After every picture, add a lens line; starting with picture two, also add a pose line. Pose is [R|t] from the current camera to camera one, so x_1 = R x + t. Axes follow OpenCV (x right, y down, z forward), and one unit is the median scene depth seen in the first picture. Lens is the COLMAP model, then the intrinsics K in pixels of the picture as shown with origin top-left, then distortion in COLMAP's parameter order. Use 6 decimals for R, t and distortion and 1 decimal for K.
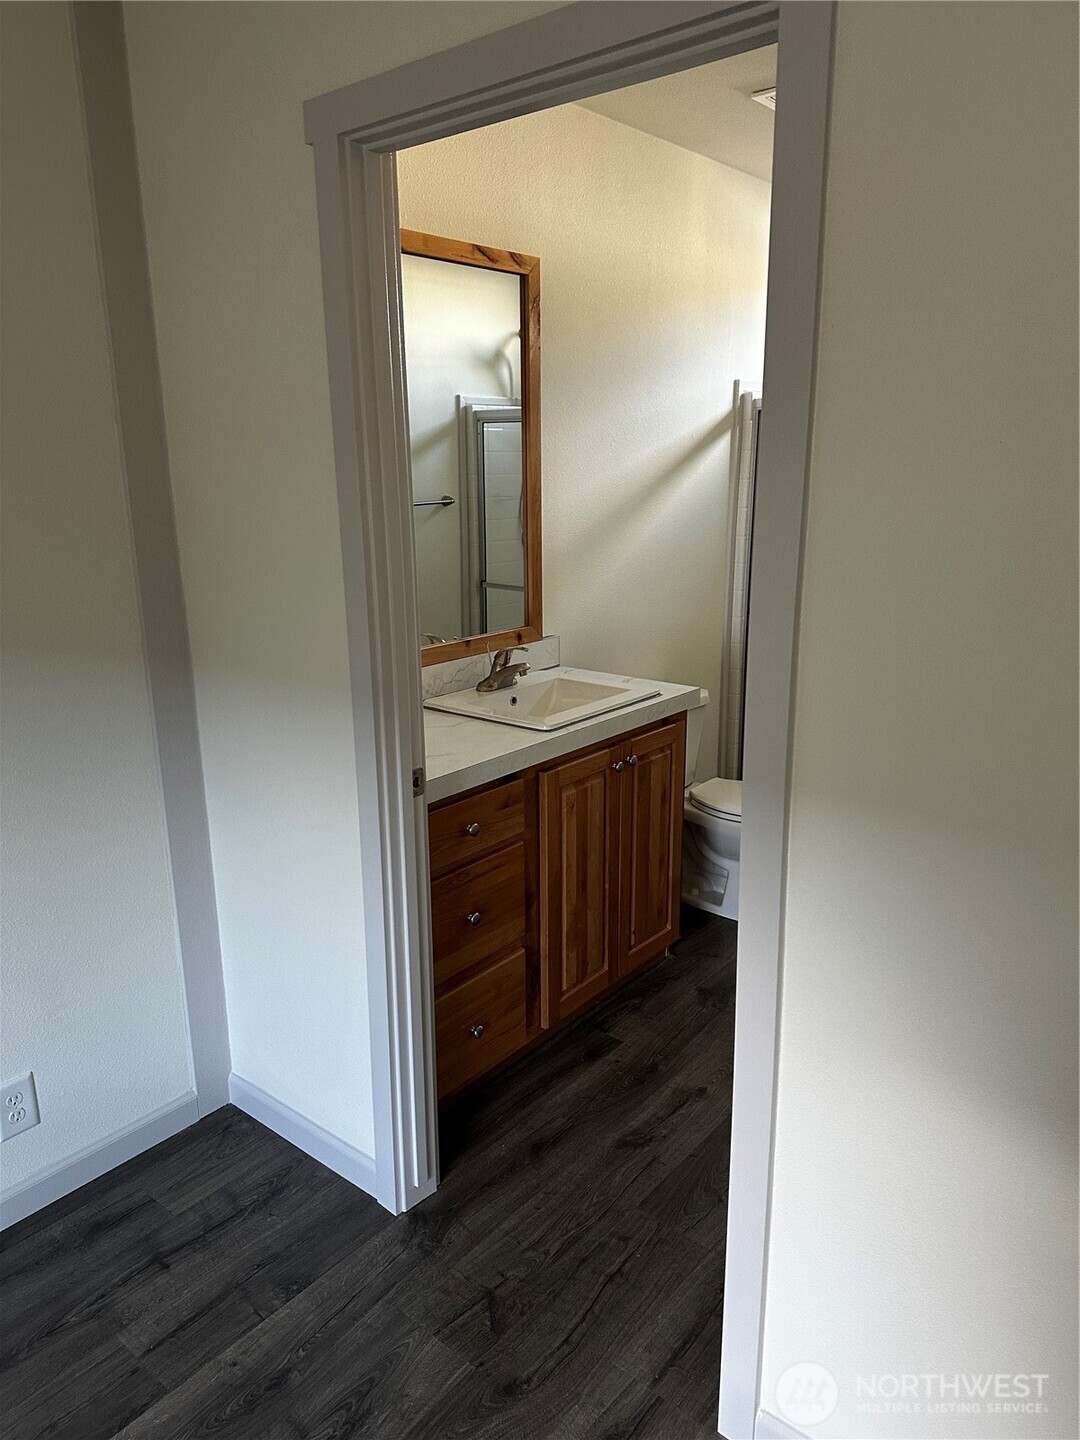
lens RADIAL K [[1009.3, 0, 542.6], [0, 1009.3, 726.8], [0, 0, 1]] dist [0.052668, -0.059200]
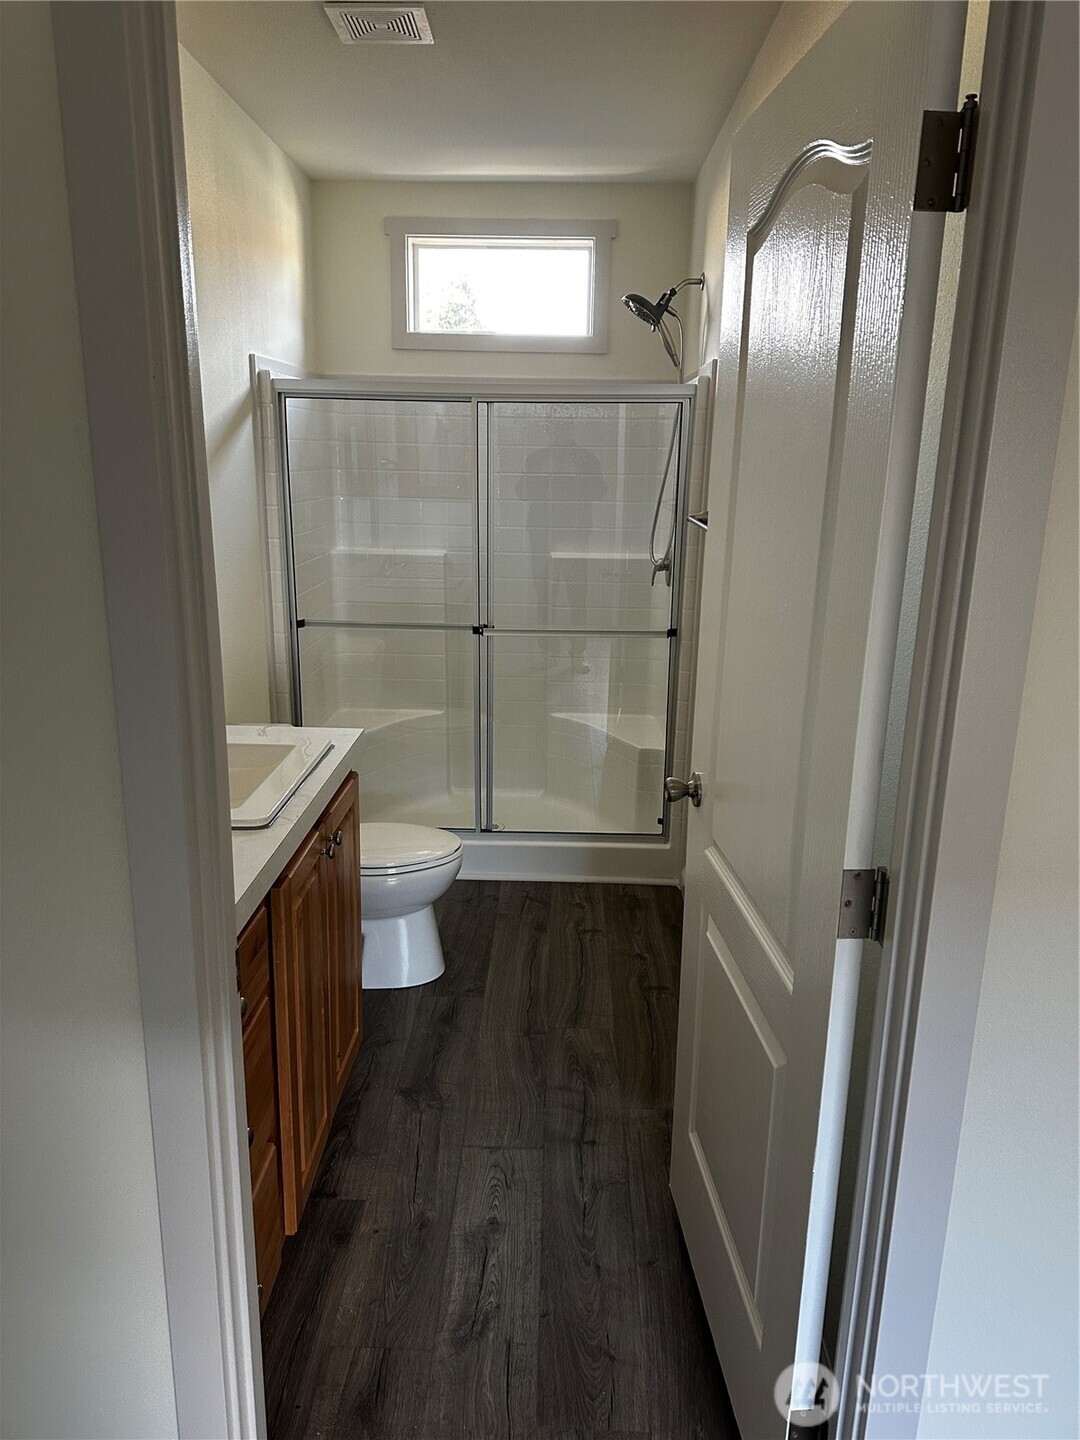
lens RADIAL K [[1009.3, 0, 536.1], [0, 1009.3, 707.9], [0, 0, 1]] dist [0.052668, -0.059200]
pose [[0.783897, -0.135607, 0.605901, -0.267815], [0.136663, 0.989610, 0.044675, -0.089072], [-0.605663, 0.047784, 0.794285, 0.314769]]
